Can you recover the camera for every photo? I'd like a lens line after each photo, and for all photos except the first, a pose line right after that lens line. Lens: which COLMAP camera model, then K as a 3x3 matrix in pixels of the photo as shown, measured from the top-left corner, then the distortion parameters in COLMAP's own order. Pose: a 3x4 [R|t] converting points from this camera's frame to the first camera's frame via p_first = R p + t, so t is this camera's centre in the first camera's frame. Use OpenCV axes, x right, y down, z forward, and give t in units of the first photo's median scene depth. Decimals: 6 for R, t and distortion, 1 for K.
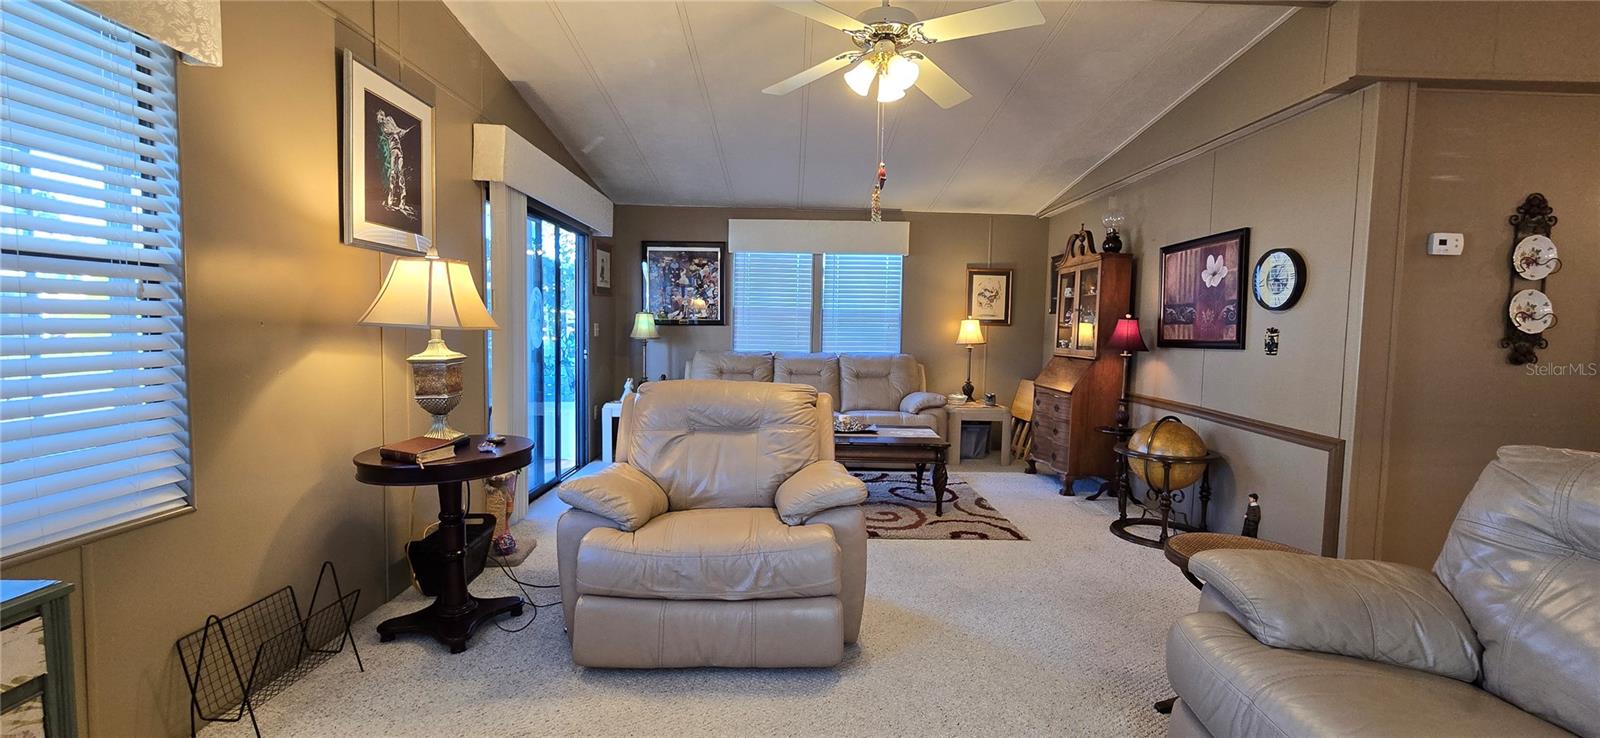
lens RADIAL K [[657.8, 0, 809.6], [0, 657.8, 369.2], [0, 0, 1]] dist [-0.001540, -0.000459]
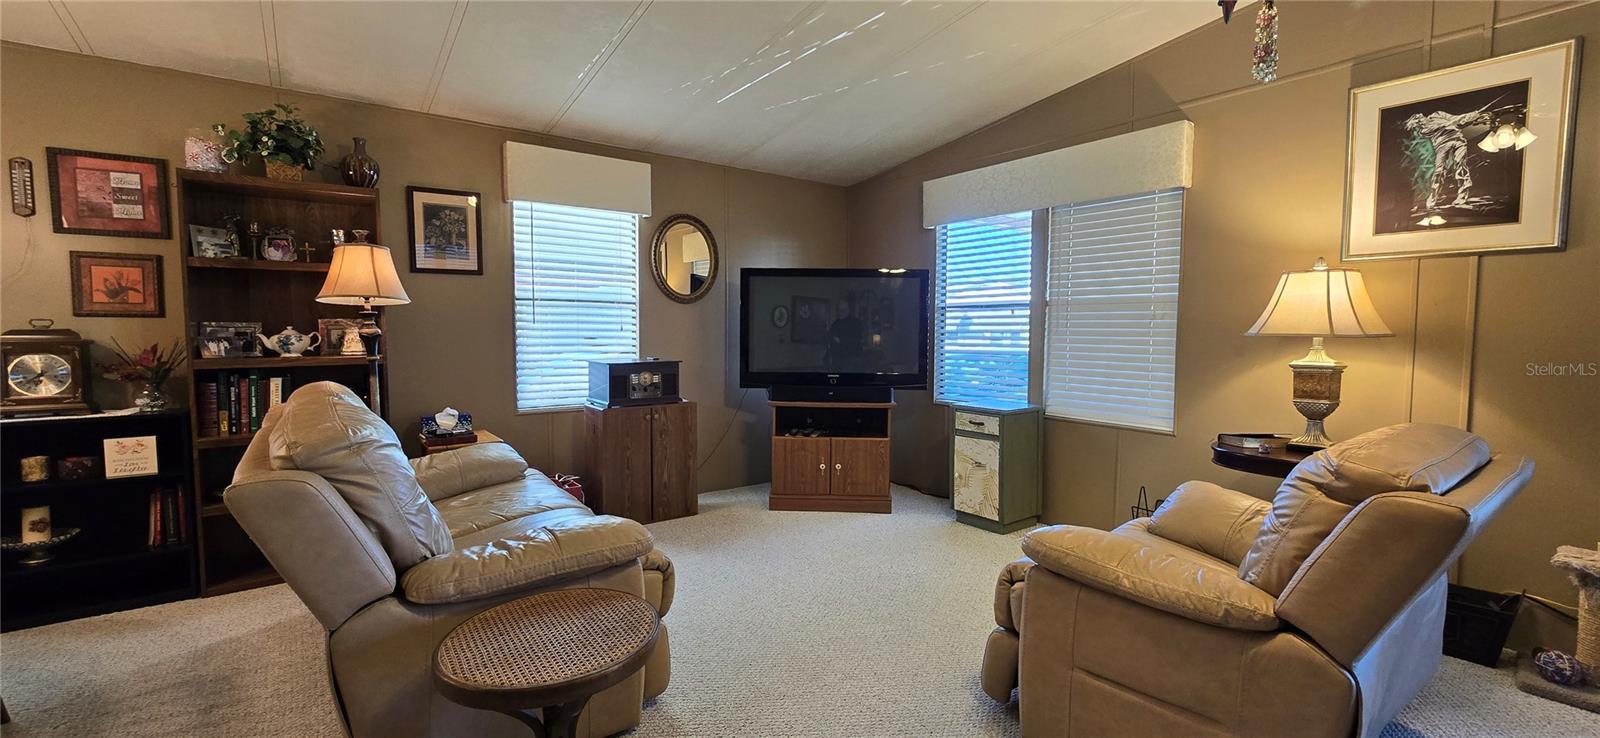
lens RADIAL K [[657.8, 0, 801.9], [0, 657.8, 366.8], [0, 0, 1]] dist [-0.001540, -0.000459]
pose [[-0.818689, 0.012173, -0.574108, 0.335928], [-0.058222, 0.992863, 0.104078, -0.036013], [0.571278, 0.118633, -0.812138, 0.672341]]
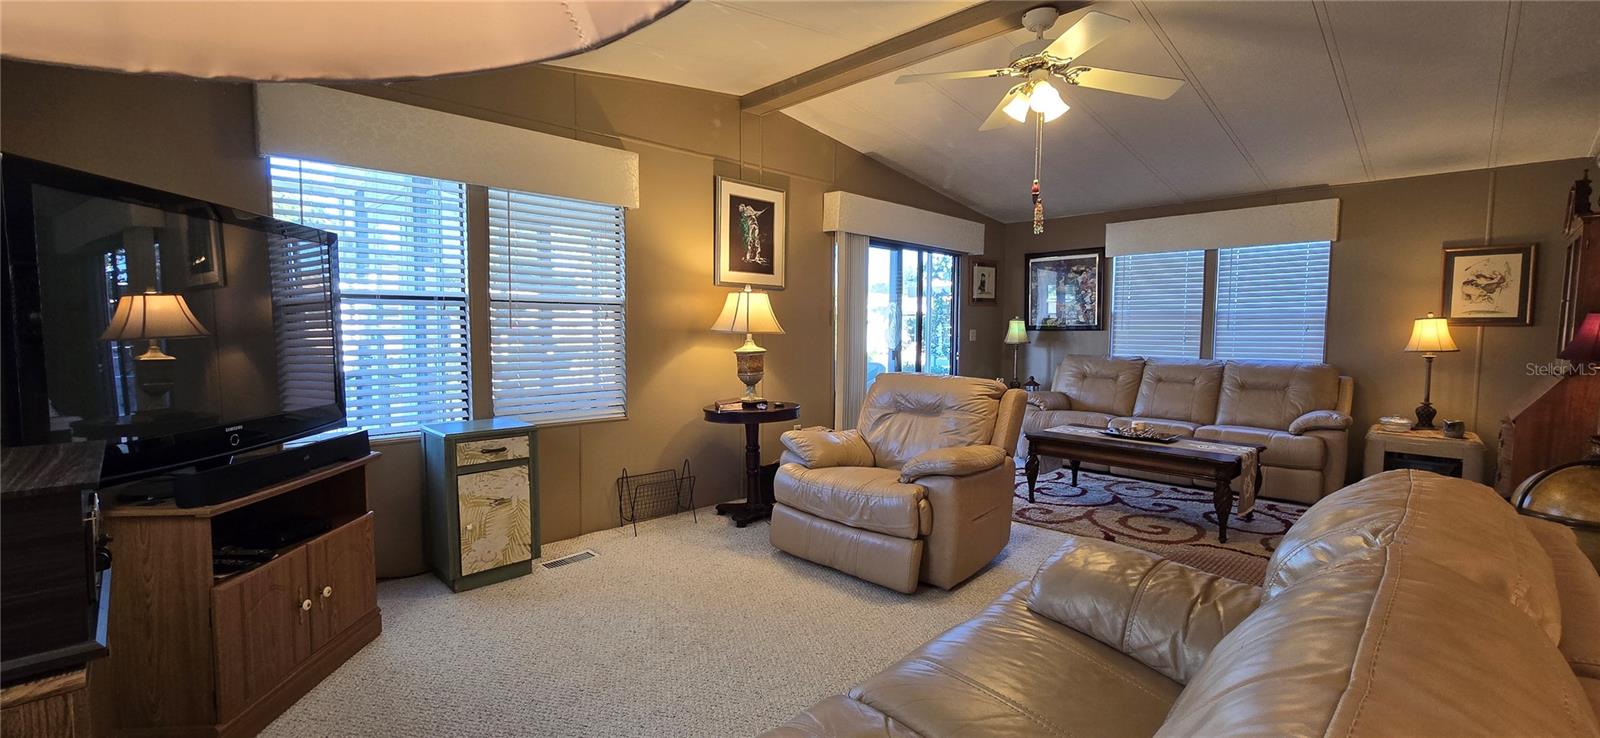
lens RADIAL K [[657.8, 0, 804.3], [0, 657.8, 368.1], [0, 0, 1]] dist [-0.001540, -0.000459]
pose [[0.687236, 0.030188, -0.725807, 0.354372], [-0.040724, 0.999166, 0.002997, 0.007678], [0.725292, 0.027498, 0.687892, -0.016272]]
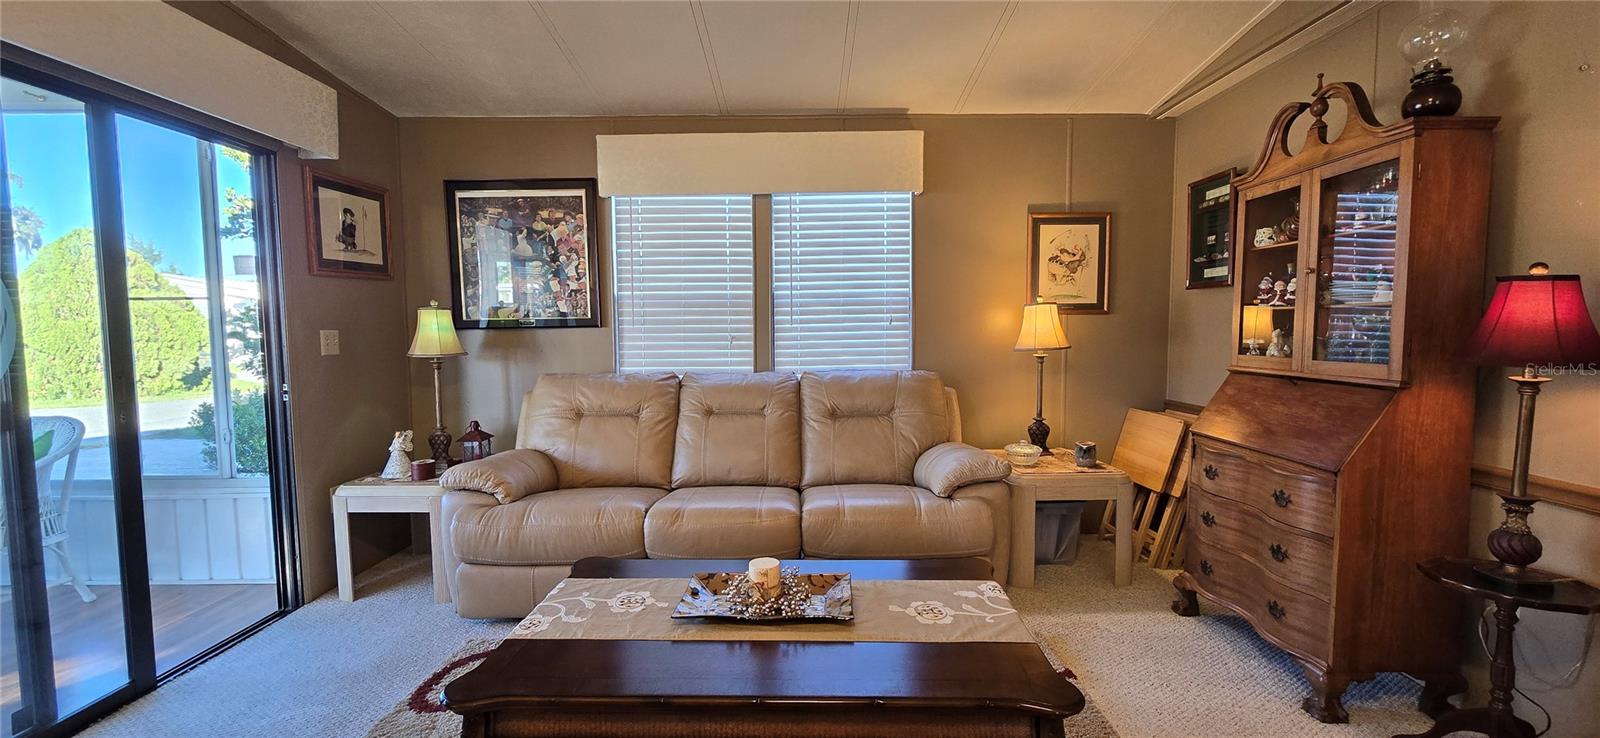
lens RADIAL K [[657.8, 0, 808.5], [0, 657.8, 369.4], [0, 0, 1]] dist [-0.001540, -0.000459]
pose [[0.999383, -0.026129, -0.023492, 0.077164], [0.026179, 0.999656, 0.001803, -0.032911], [0.023436, -0.002417, 0.999722, 0.542171]]
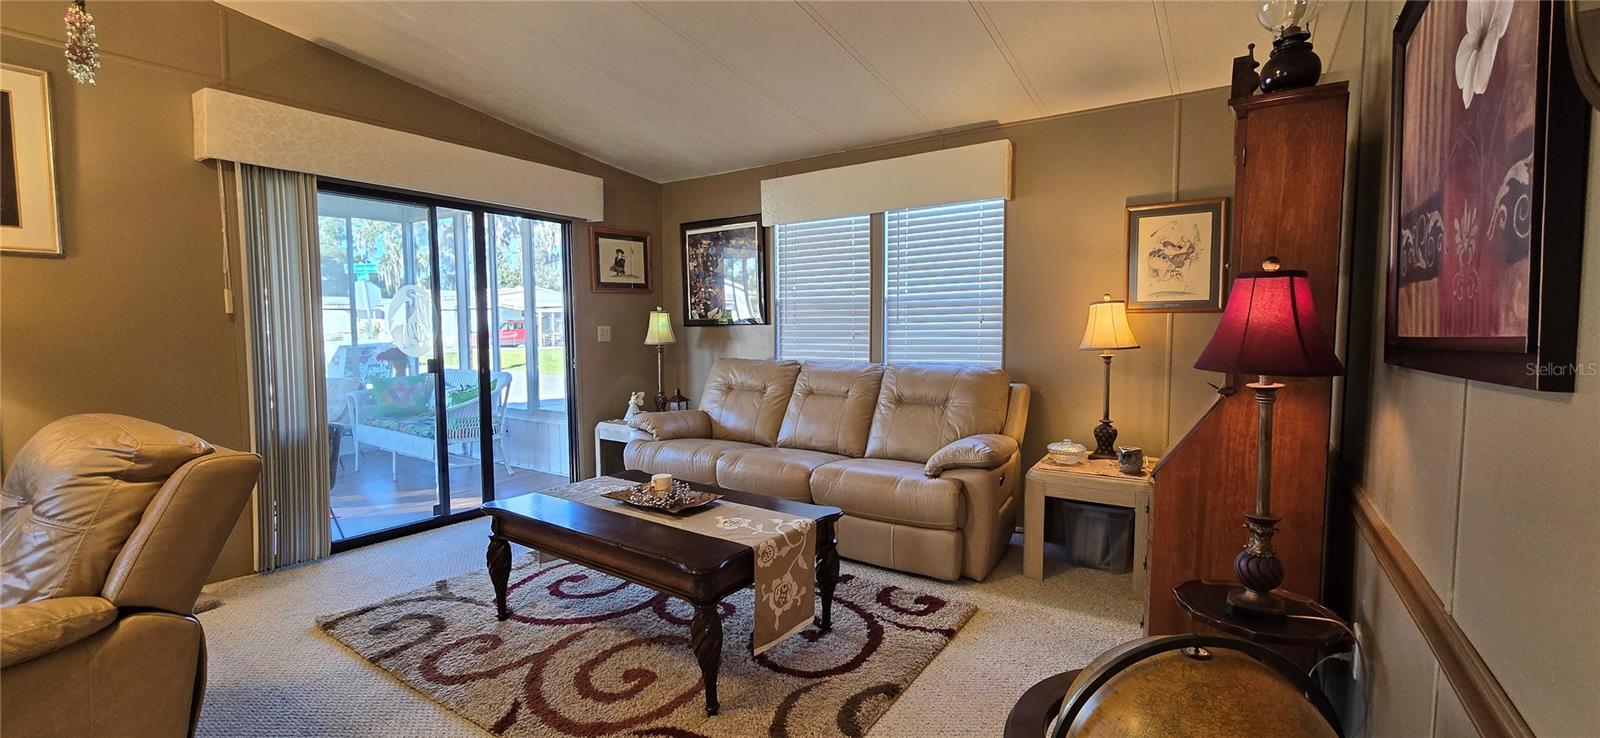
lens RADIAL K [[657.8, 0, 803.9], [0, 657.8, 366.9], [0, 0, 1]] dist [-0.001540, -0.000459]
pose [[0.815557, 0.012668, -0.578538, 0.418569], [-0.016766, 0.999858, -0.001742, -0.022704], [0.578434, 0.011120, 0.815653, 0.515716]]
